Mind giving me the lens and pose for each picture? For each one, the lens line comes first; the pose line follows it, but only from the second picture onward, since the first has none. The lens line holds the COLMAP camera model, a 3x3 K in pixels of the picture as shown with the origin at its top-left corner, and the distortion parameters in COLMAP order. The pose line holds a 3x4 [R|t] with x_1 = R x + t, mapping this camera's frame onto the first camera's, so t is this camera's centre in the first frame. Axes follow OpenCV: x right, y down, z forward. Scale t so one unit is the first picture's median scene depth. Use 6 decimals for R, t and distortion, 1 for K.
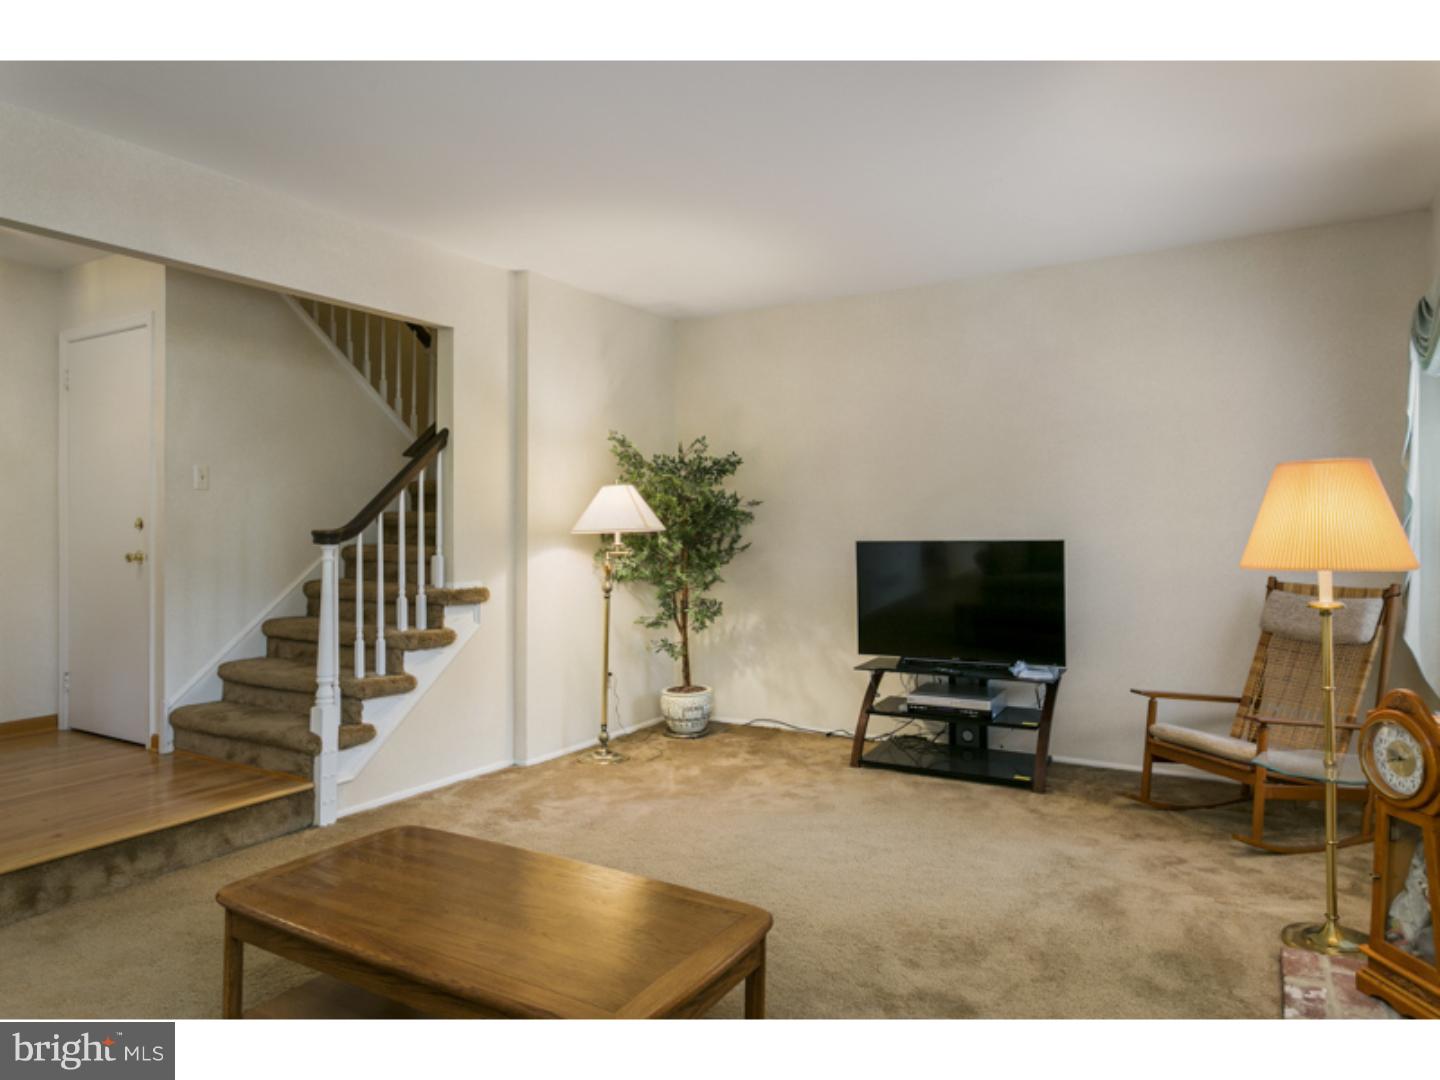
lens RADIAL K [[901.8, 0, 729.6], [0, 901.8, 526.9], [0, 0, 1]] dist [-0.010240, -0.001186]
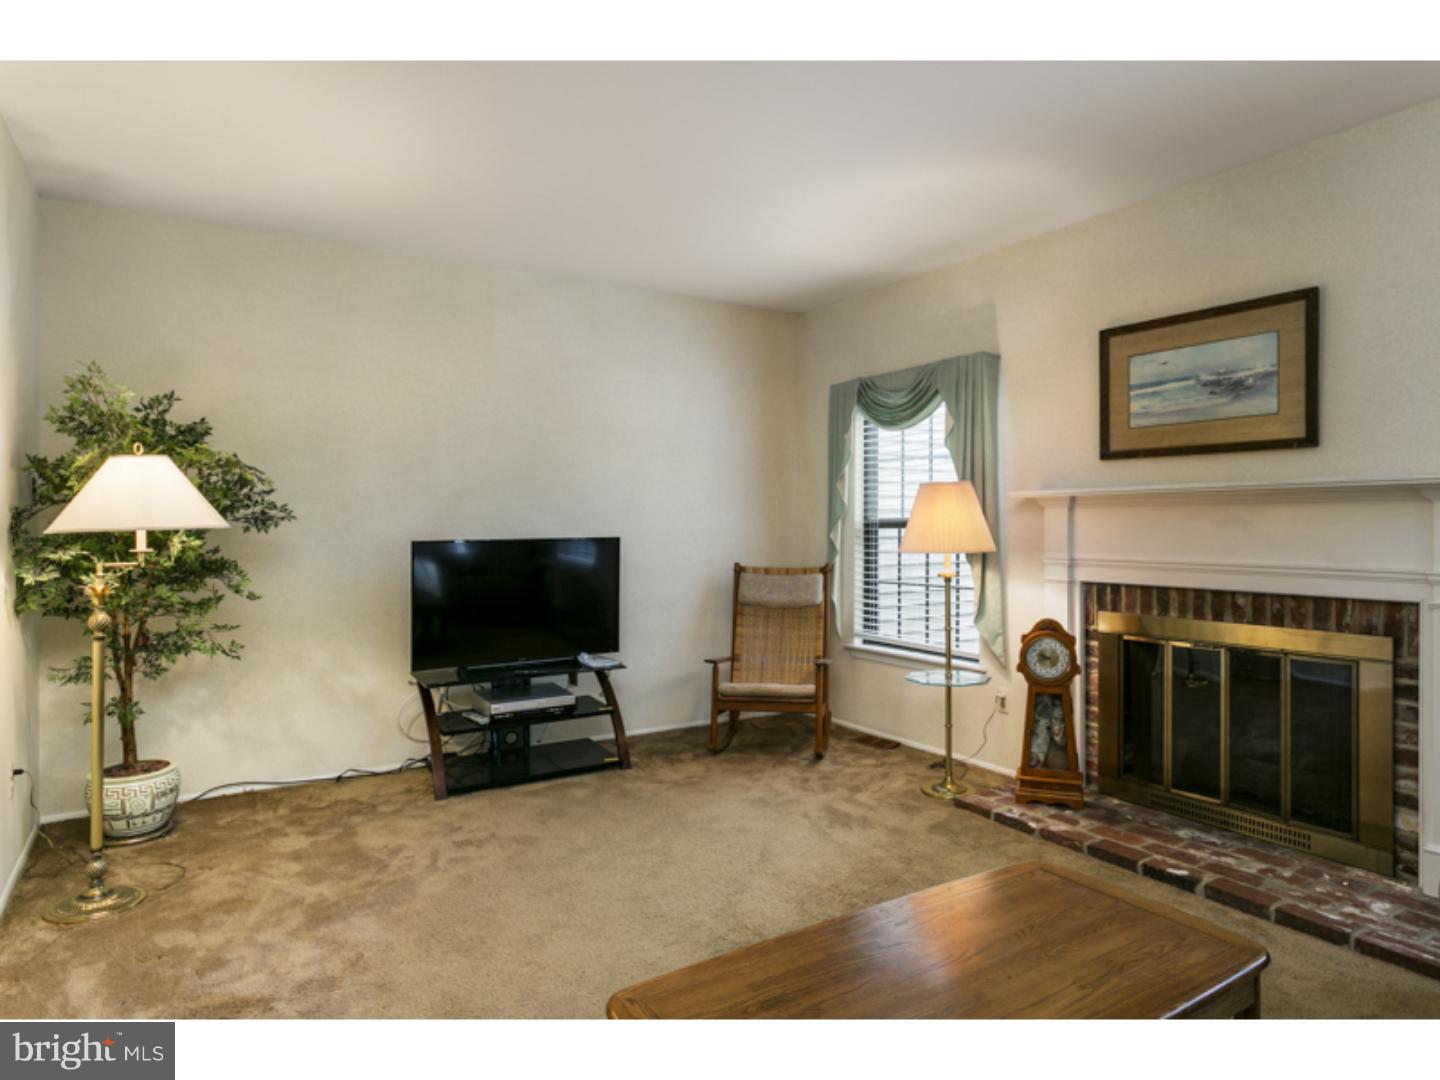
lens RADIAL K [[865.0, 0, 731.9], [0, 865.0, 528.8], [0, 0, 1]] dist [-0.011143, 0.004637]
pose [[0.449791, 0.000563, 0.893134, -0.523630], [-0.001194, 0.999999, -0.000029, 0.004510], [-0.893133, -0.001053, 0.449792, 0.406286]]
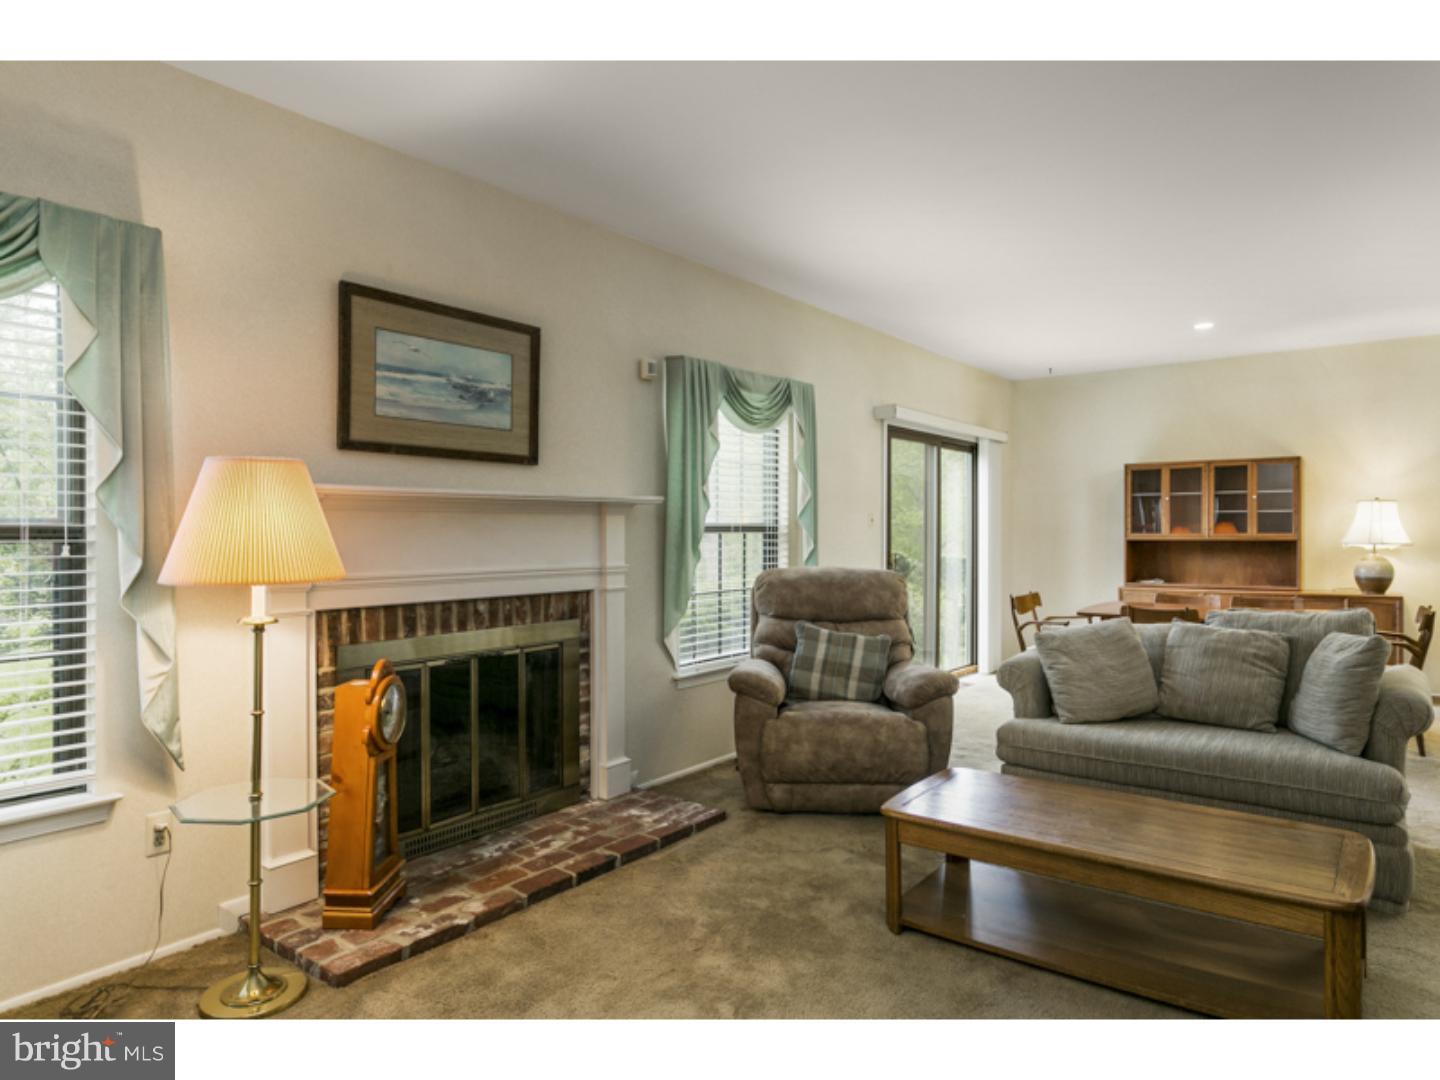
lens RADIAL K [[897.0, 0, 719.4], [0, 897.0, 535.8], [0, 0, 1]] dist [-0.001489, 0.000791]
pose [[-0.993655, 0.008208, 0.112175, 0.067929], [0.008902, 0.999944, 0.005692, 0.000417], [-0.112122, 0.006654, -0.993672, 1.143256]]
